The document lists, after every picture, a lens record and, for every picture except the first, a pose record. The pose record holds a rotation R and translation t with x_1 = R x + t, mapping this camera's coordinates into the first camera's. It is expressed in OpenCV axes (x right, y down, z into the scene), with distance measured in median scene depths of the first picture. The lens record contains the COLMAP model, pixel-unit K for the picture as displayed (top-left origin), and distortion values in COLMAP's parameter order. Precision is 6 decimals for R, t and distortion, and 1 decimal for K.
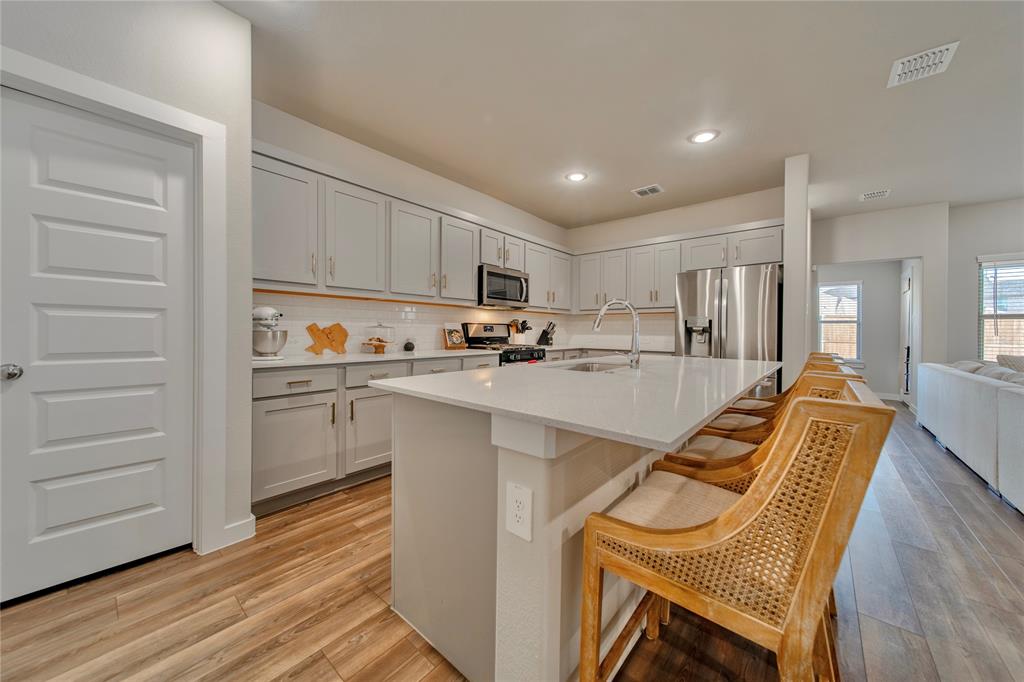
lens RADIAL K [[361.1, 0, 510.0], [0, 361.1, 339.4], [0, 0, 1]] dist [0.010339, -0.000018]
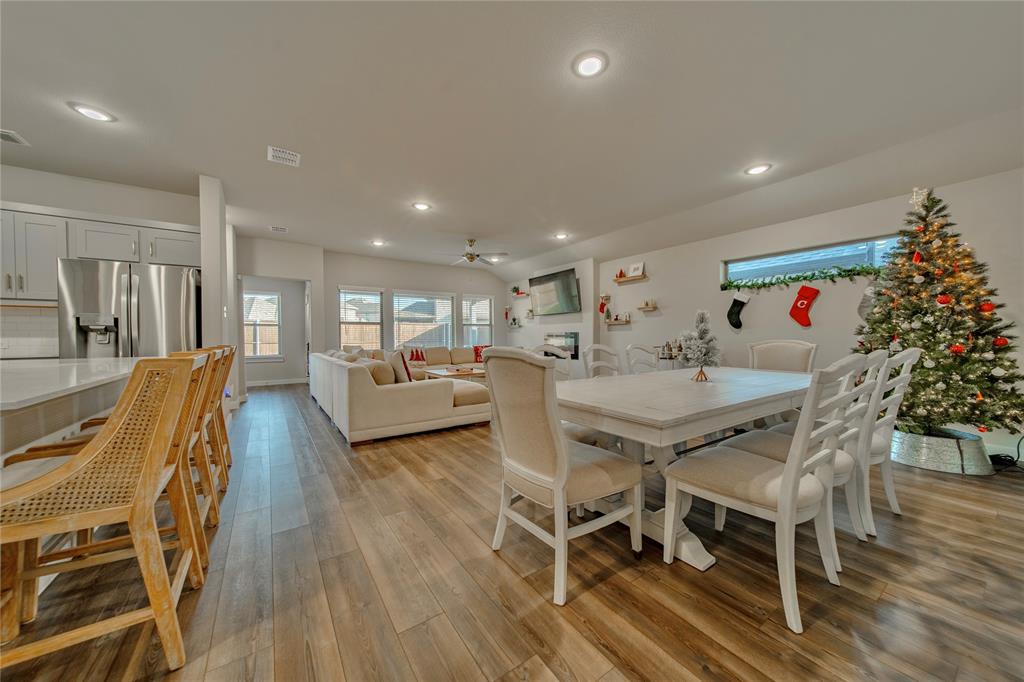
lens RADIAL K [[361.1, 0, 510.0], [0, 361.1, 339.4], [0, 0, 1]] dist [0.010339, -0.000018]
pose [[0.270731, -0.019262, 0.962462, -0.060531], [0.031257, 0.999449, 0.011210, 0.019635], [-0.962147, 0.027048, 0.271184, -0.189817]]
